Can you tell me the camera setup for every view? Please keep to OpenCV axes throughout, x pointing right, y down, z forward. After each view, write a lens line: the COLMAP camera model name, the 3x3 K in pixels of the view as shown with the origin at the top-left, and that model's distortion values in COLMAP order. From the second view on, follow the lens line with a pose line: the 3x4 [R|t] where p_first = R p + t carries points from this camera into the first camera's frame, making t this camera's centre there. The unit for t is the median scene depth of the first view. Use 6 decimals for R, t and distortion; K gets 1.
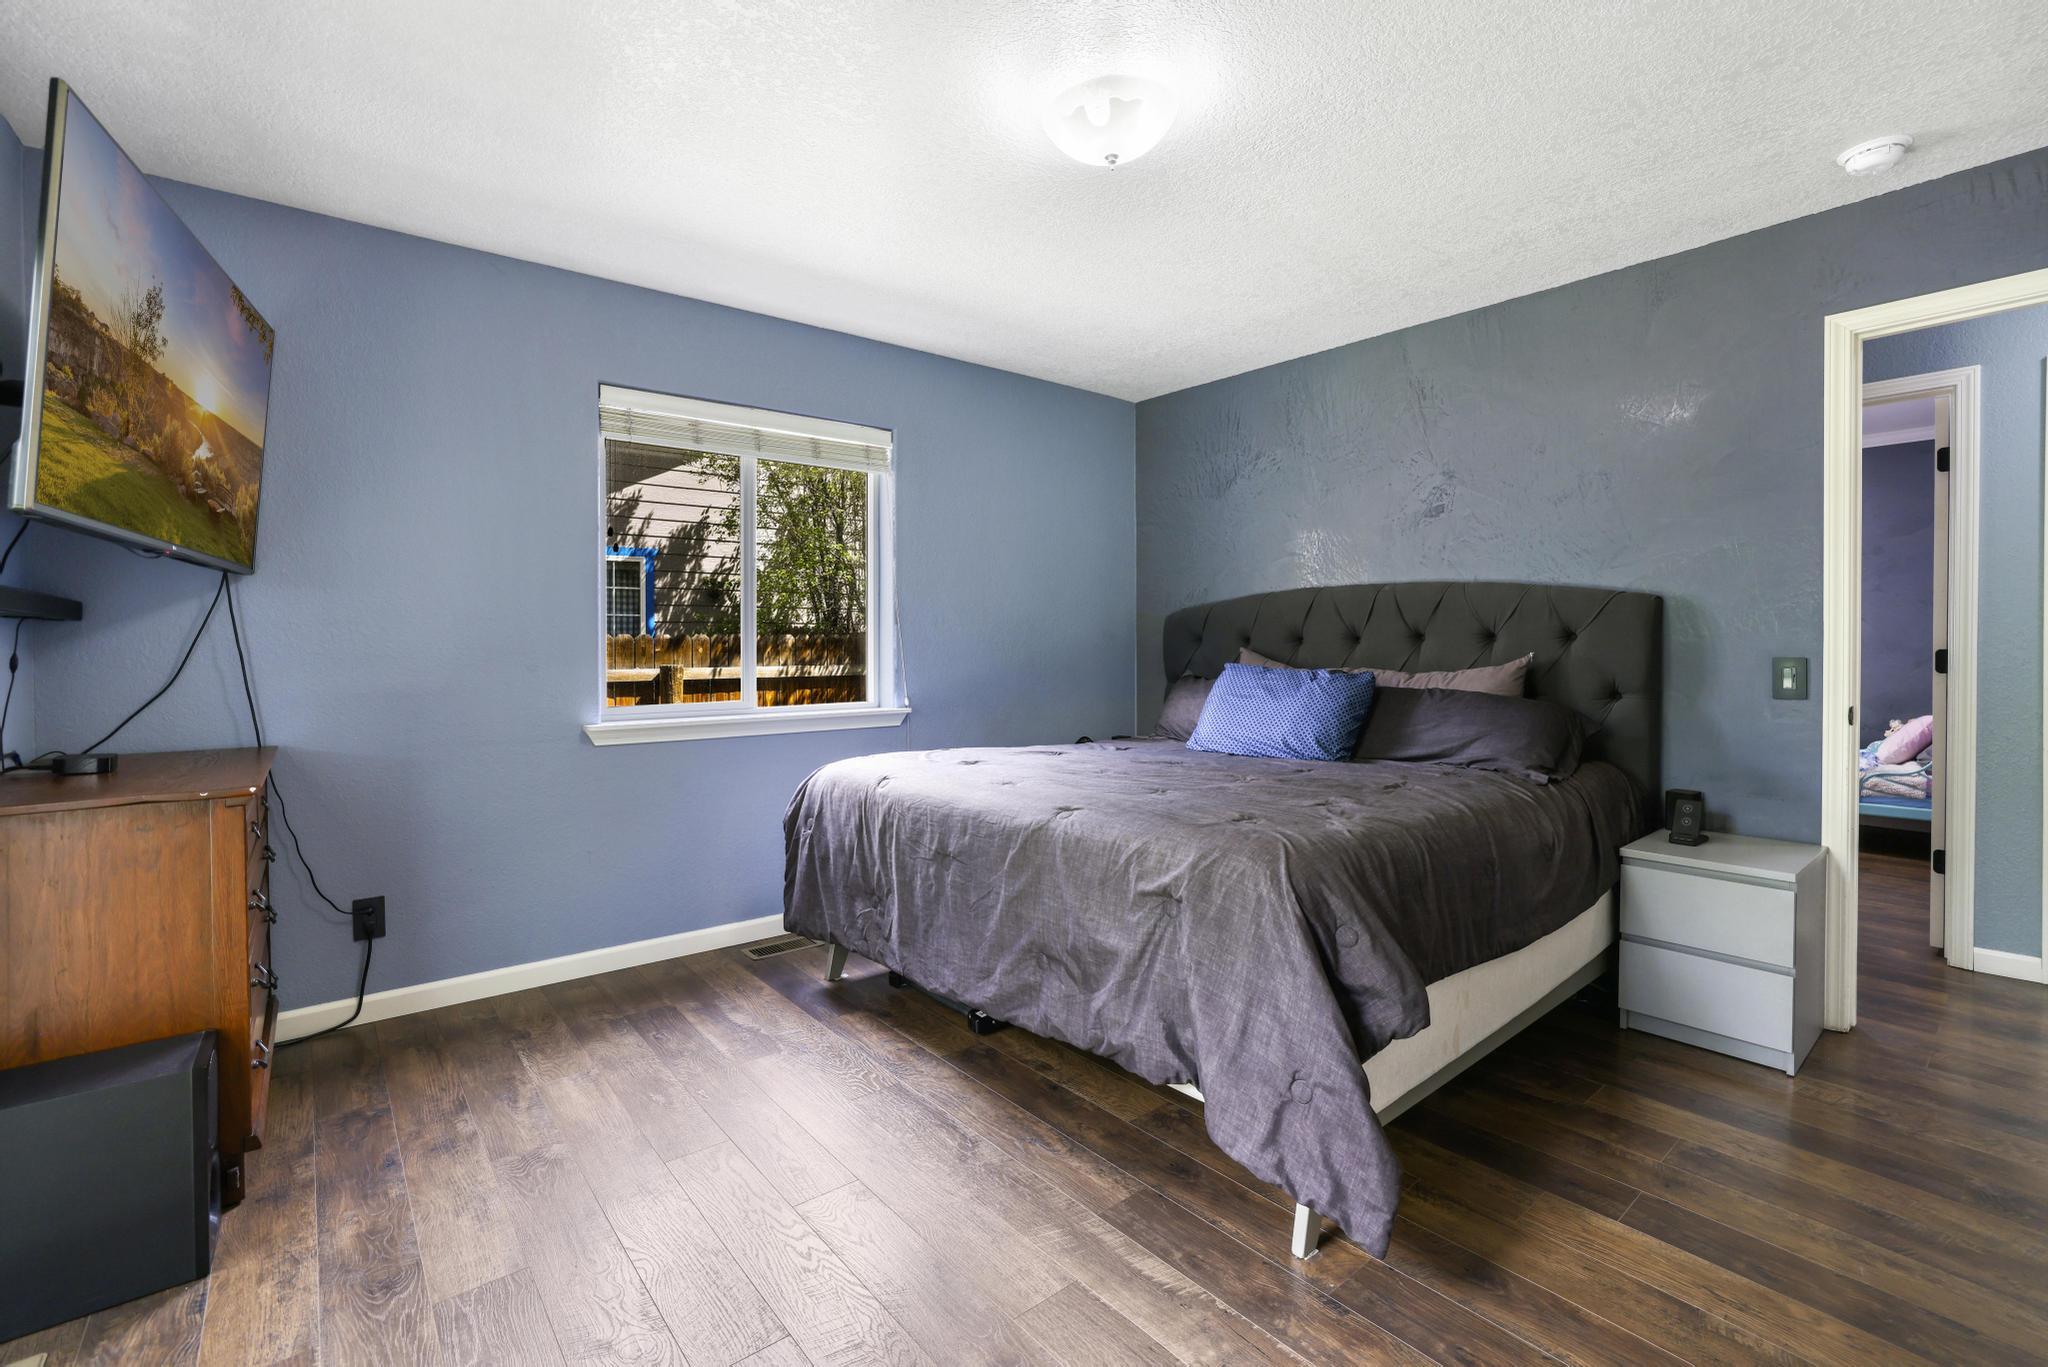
lens RADIAL K [[872.6, 0, 1010.4], [0, 872.6, 667.4], [0, 0, 1]] dist [-0.043601, 0.014867]
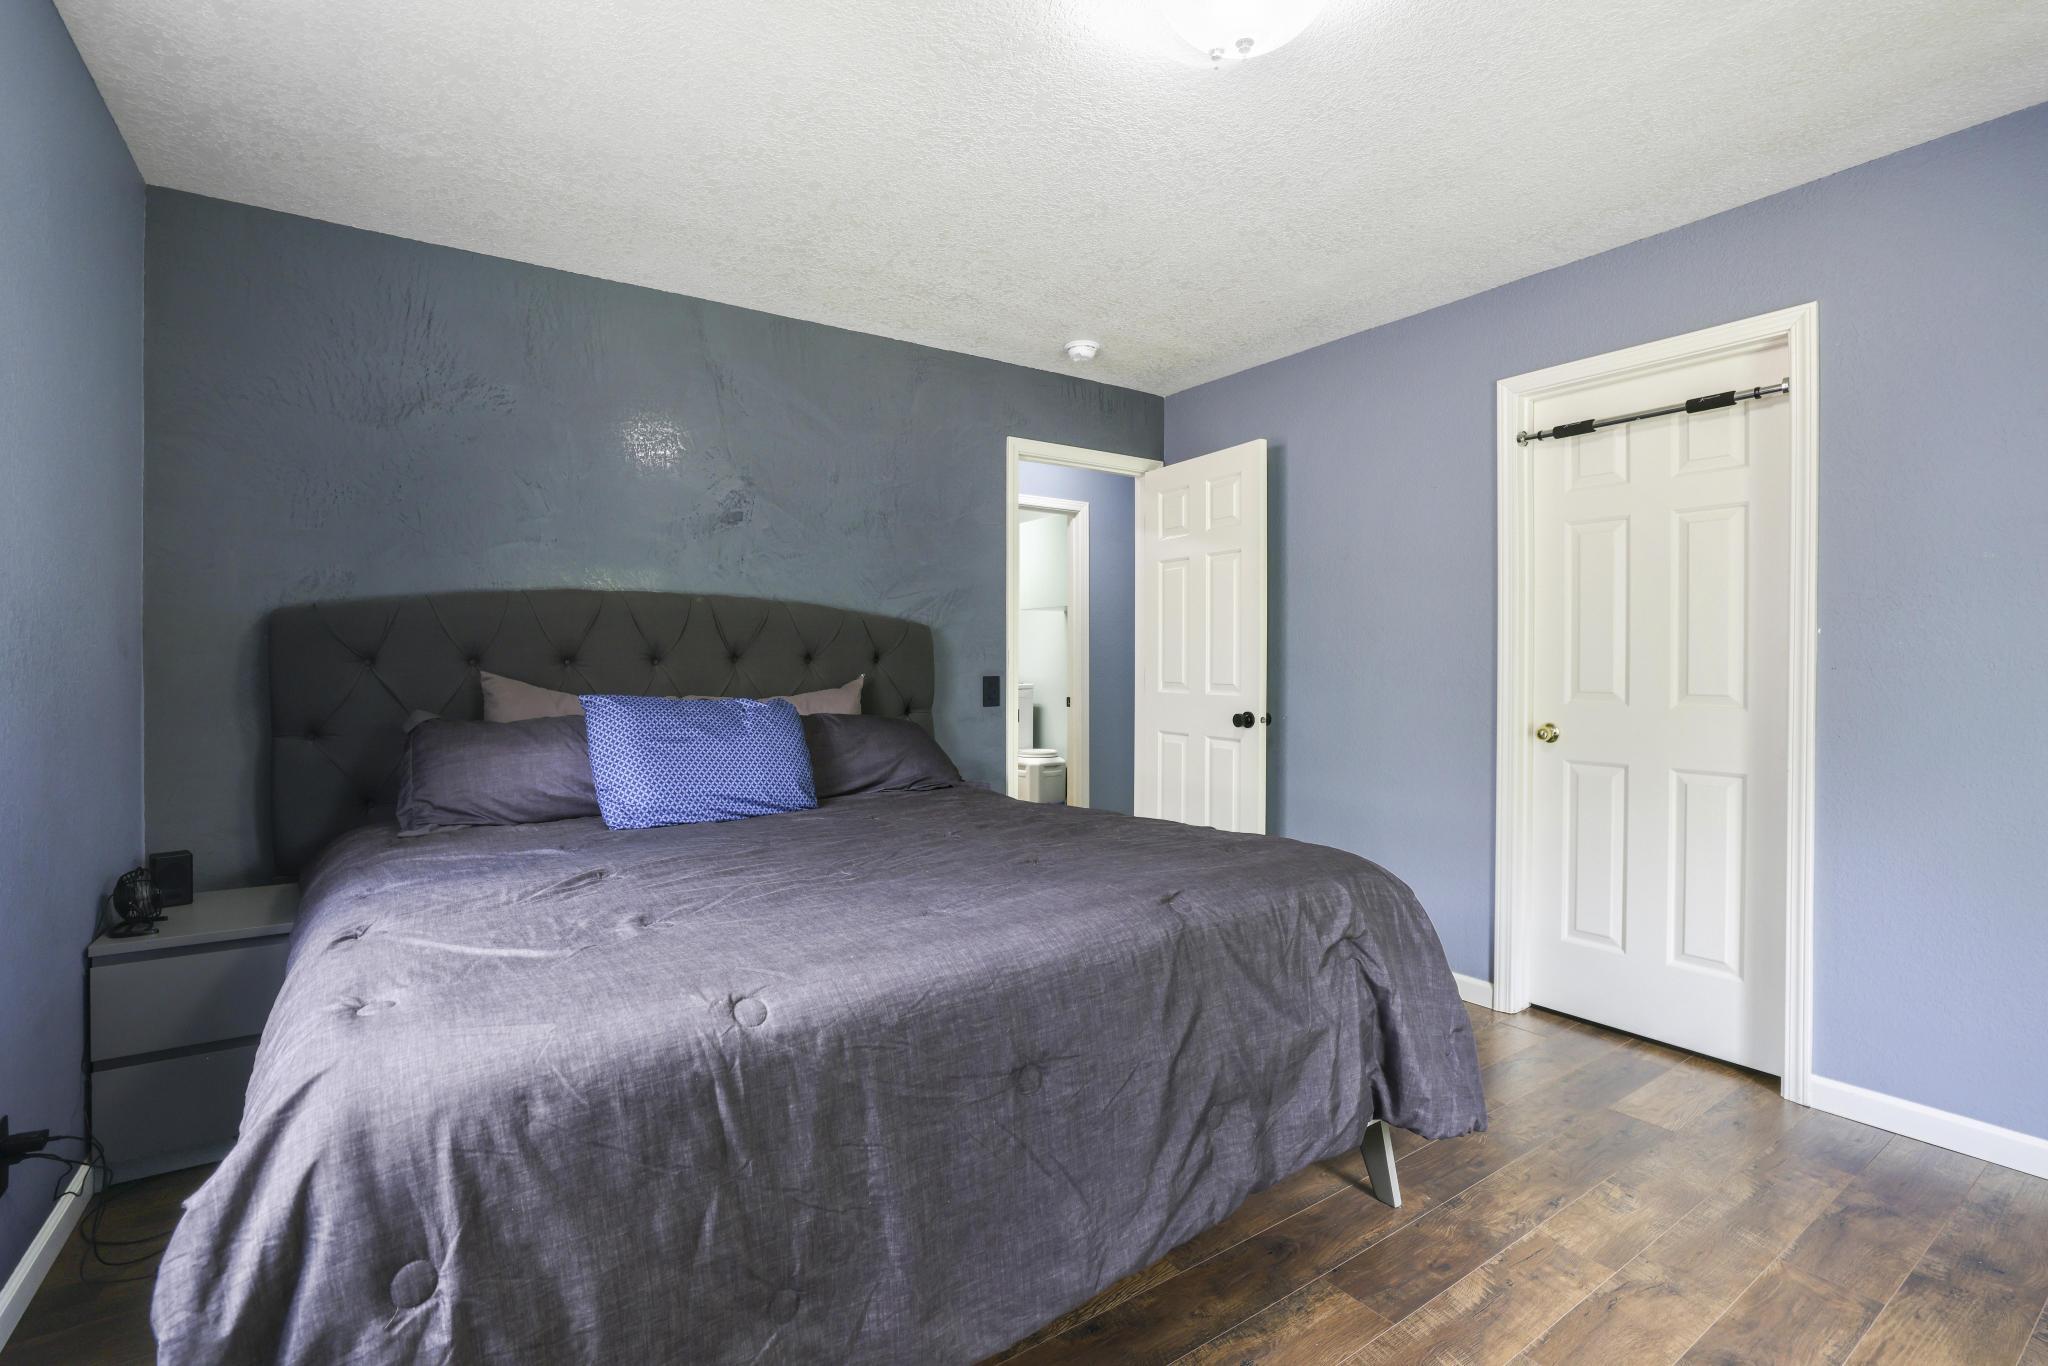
lens RADIAL K [[898.1, 0, 1002.7], [0, 898.1, 666.6], [0, 0, 1]] dist [-0.044316, 0.018199]
pose [[0.120141, -0.001657, 0.992755, -0.462566], [0.024567, 0.999697, -0.001304, -0.020522], [-0.992453, 0.024545, 0.120145, 0.710153]]
